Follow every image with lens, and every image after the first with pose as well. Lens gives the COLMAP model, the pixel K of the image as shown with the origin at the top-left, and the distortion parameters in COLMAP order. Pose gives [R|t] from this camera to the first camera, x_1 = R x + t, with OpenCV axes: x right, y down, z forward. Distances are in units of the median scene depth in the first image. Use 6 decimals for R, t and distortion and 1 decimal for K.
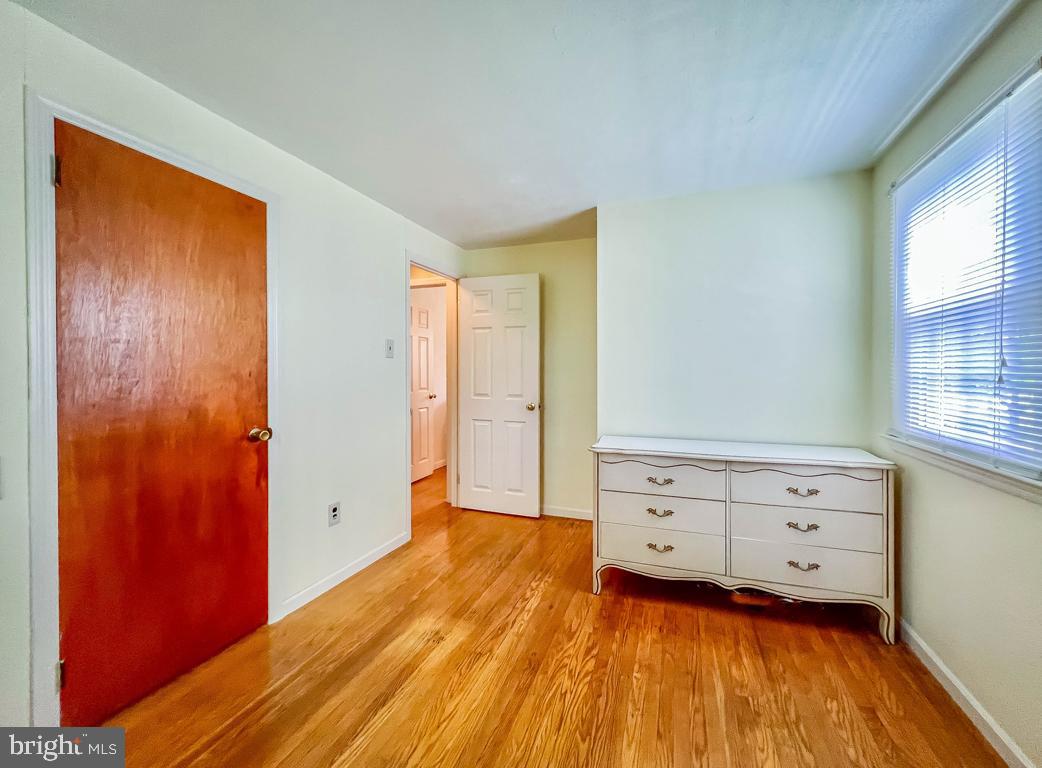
lens RADIAL K [[433.4, 0, 525.3], [0, 433.4, 374.0], [0, 0, 1]] dist [0.003342, 0.000304]
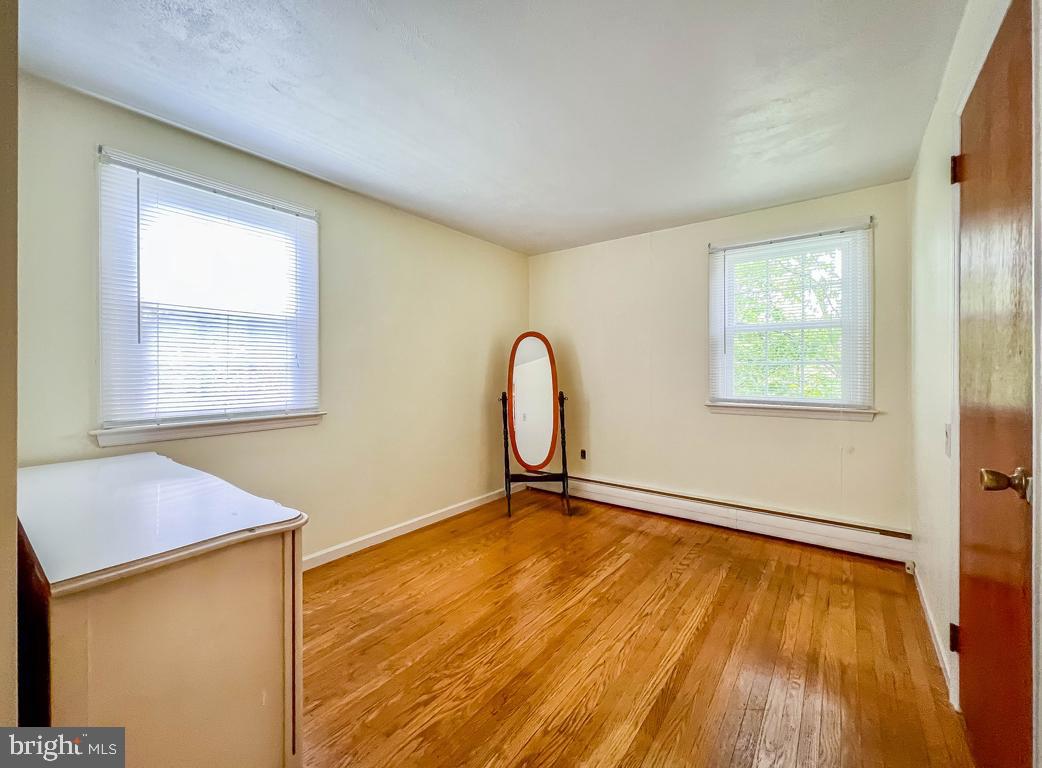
lens RADIAL K [[433.4, 0, 522.9], [0, 433.4, 376.4], [0, 0, 1]] dist [0.003342, 0.000304]
pose [[-0.956813, -0.005315, 0.290655, -0.280265], [0.002823, 0.999616, 0.027572, 0.007106], [-0.290690, 0.027202, -0.956431, 1.868080]]
